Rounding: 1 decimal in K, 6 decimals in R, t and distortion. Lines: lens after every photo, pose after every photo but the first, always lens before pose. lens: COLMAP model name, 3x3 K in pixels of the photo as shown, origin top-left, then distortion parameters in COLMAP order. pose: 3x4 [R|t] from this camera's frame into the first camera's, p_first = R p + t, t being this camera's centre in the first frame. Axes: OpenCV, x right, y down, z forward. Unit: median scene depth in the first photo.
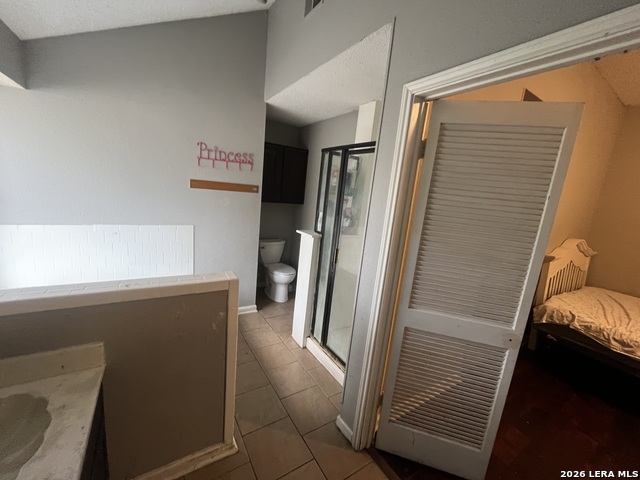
lens RADIAL K [[260.6, 0, 315.2], [0, 260.6, 239.9], [0, 0, 1]] dist [-0.002715, -0.000301]
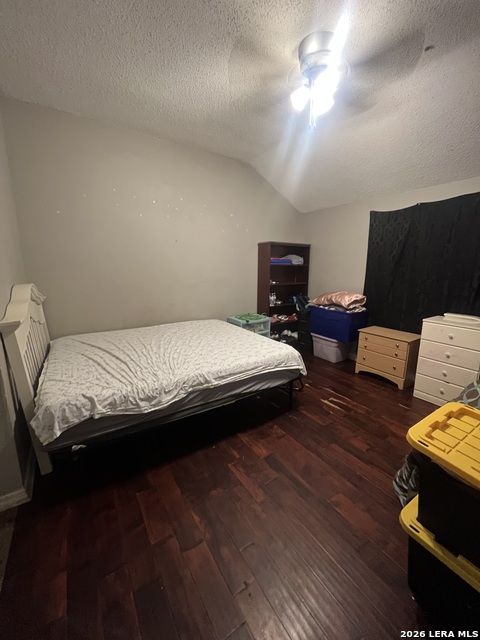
lens RADIAL K [[260.6, 0, 238.7], [0, 260.6, 318.9], [0, 0, 1]] dist [-0.002715, -0.000301]
pose [[-0.005300, -0.294014, 0.955786, 0.444949], [0.185299, 0.938958, 0.289865, -0.015105], [-0.982668, 0.178643, 0.049504, 0.587687]]
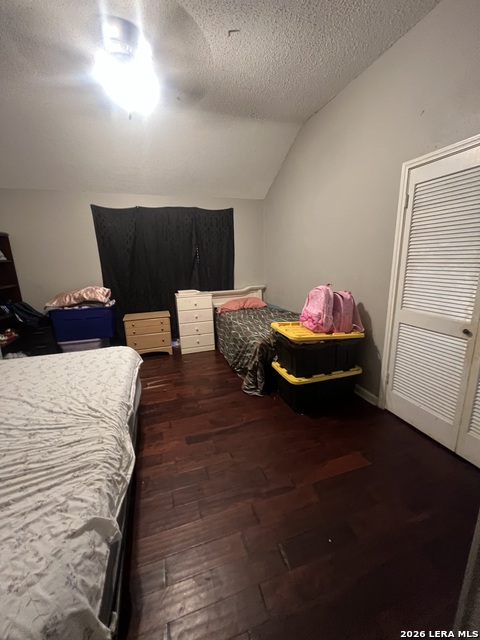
lens RADIAL K [[260.6, 0, 240.5], [0, 260.6, 318.9], [0, 0, 1]] dist [-0.002715, -0.000301]
pose [[-0.968002, -0.122166, 0.219196, 0.801046], [-0.018710, 0.906202, 0.422431, -0.076073], [-0.250242, 0.404813, -0.879491, 1.166142]]
